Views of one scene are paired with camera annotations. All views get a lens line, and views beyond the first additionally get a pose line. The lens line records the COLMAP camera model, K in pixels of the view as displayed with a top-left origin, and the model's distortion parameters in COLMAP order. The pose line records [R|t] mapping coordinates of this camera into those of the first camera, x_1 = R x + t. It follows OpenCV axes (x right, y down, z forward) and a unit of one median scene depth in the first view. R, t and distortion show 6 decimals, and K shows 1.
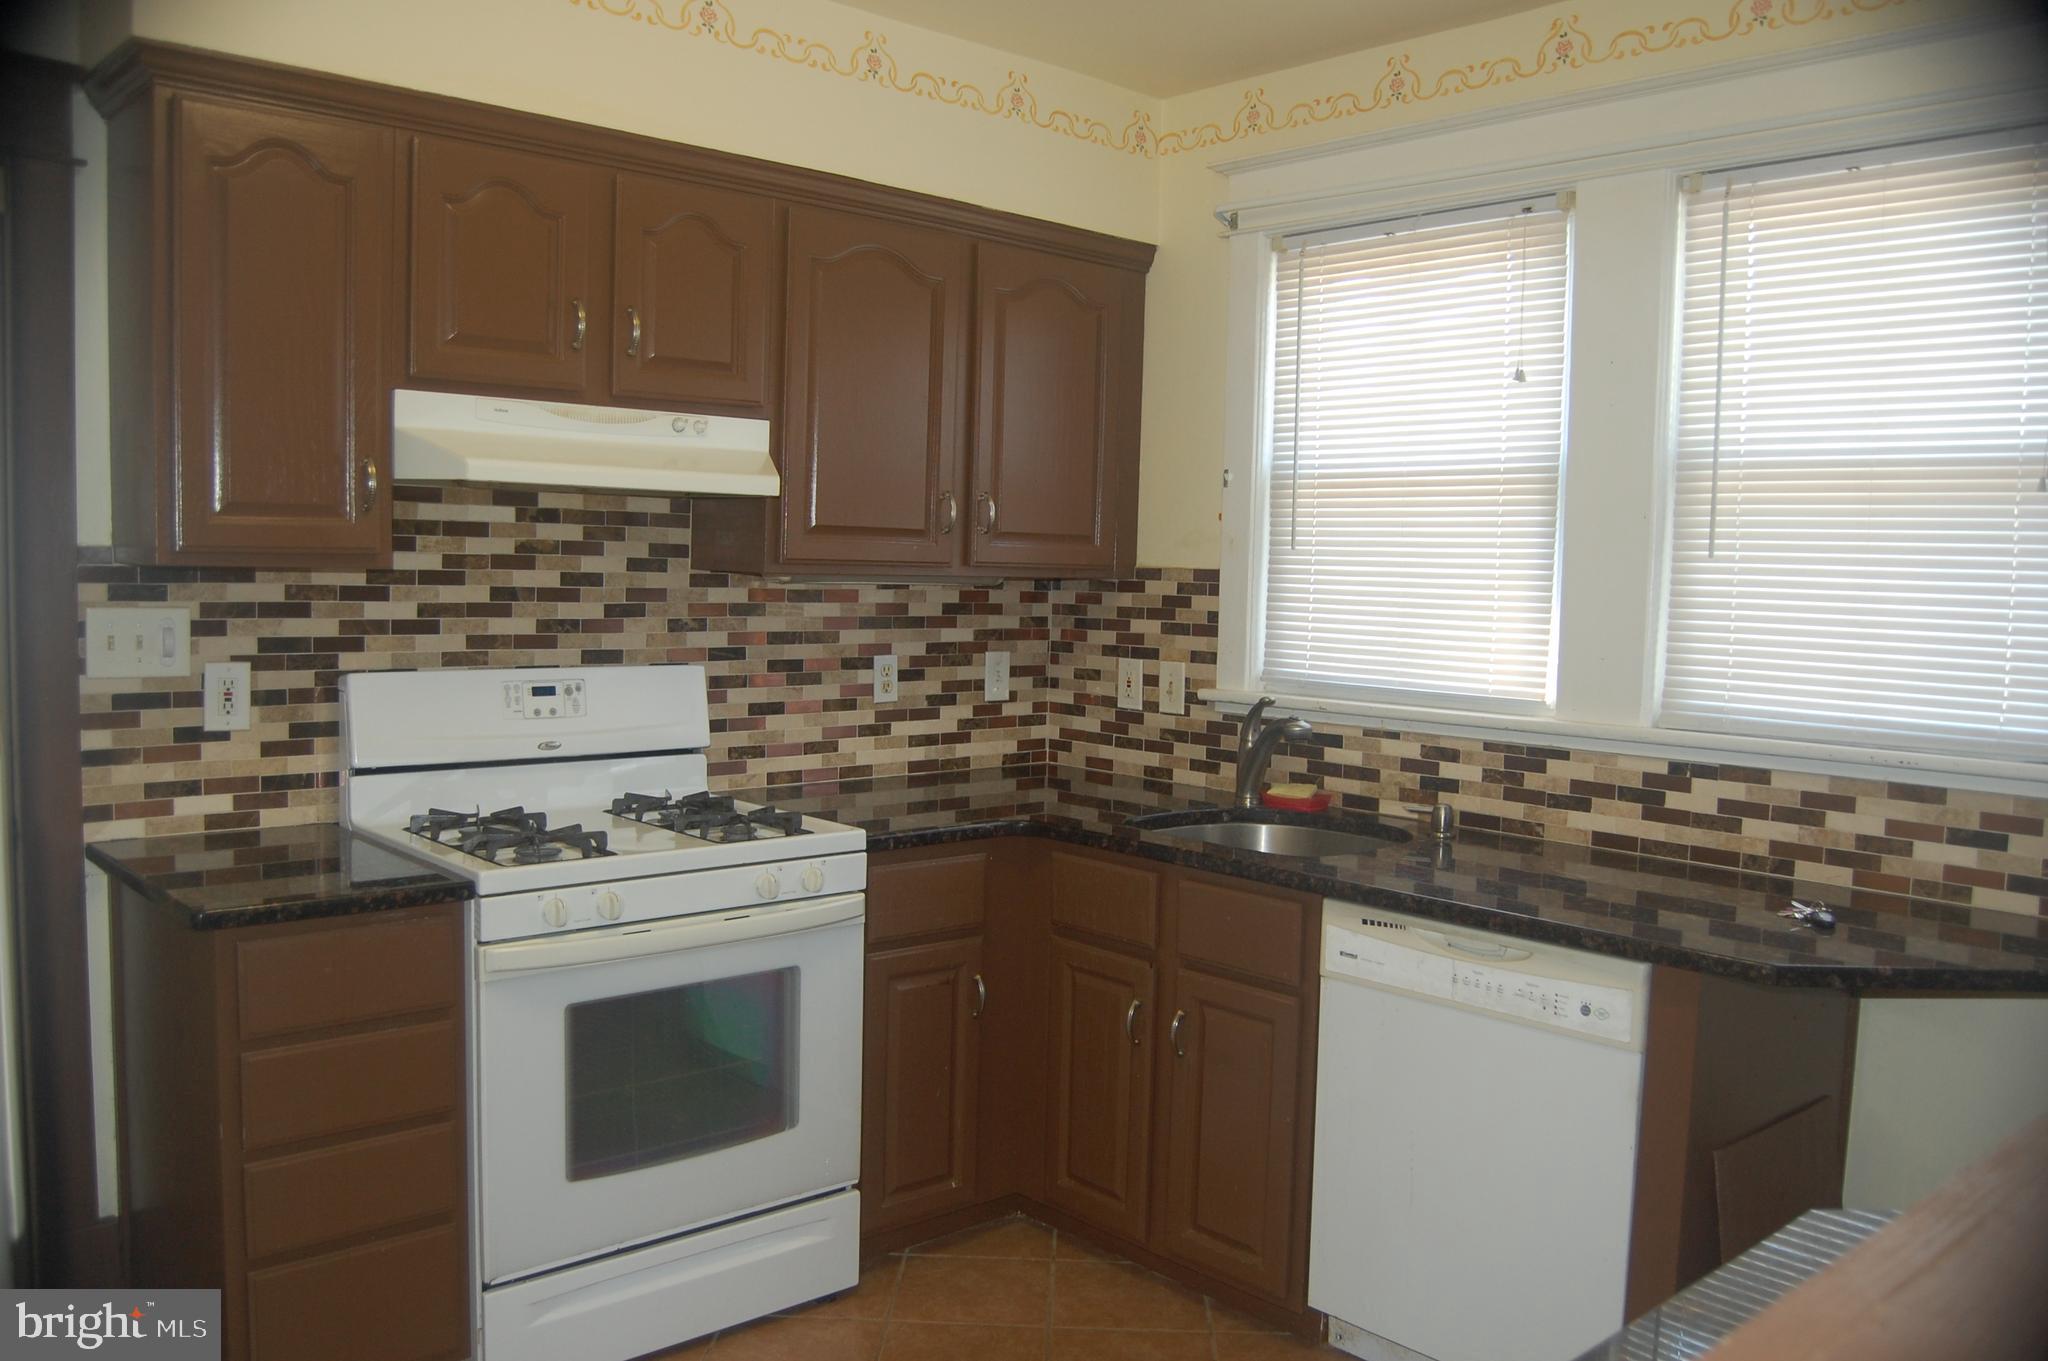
lens RADIAL K [[1651.6, 0, 1052.8], [0, 1651.6, 696.2], [0, 0, 1]] dist [-0.094709, 0.028772]
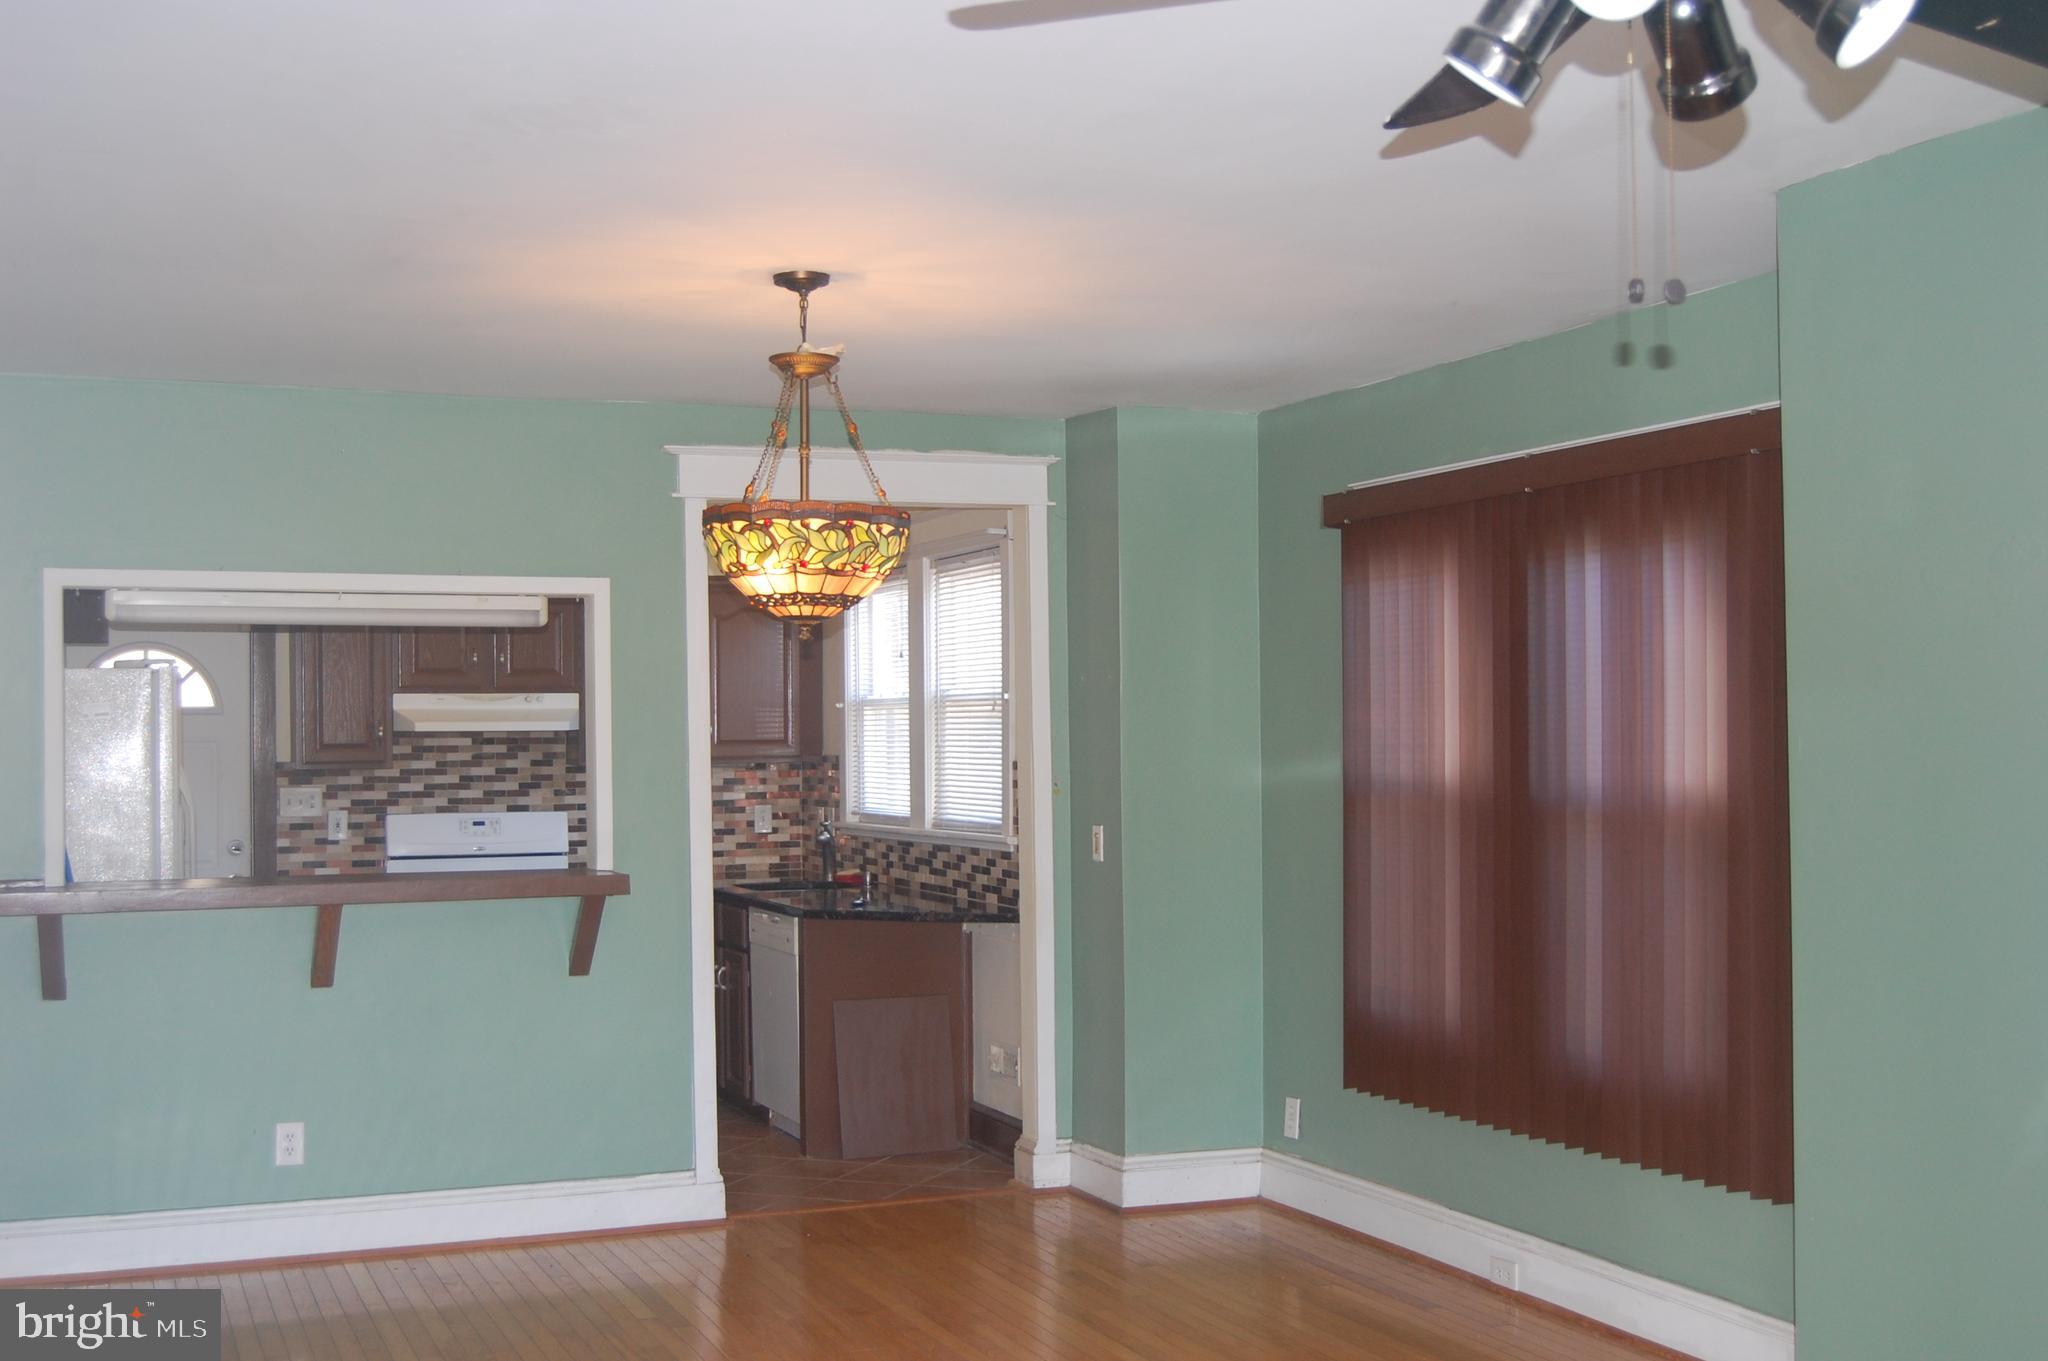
lens RADIAL K [[2319.2, 0, 1080.2], [0, 2319.2, 682.7], [0, 0, 1]] dist [-0.069380, 0.000000]
pose [[0.944770, -0.041295, -0.325123, 1.468043], [0.007440, 0.994477, -0.104692, 0.140145], [0.327651, 0.096491, 0.939859, -1.652073]]
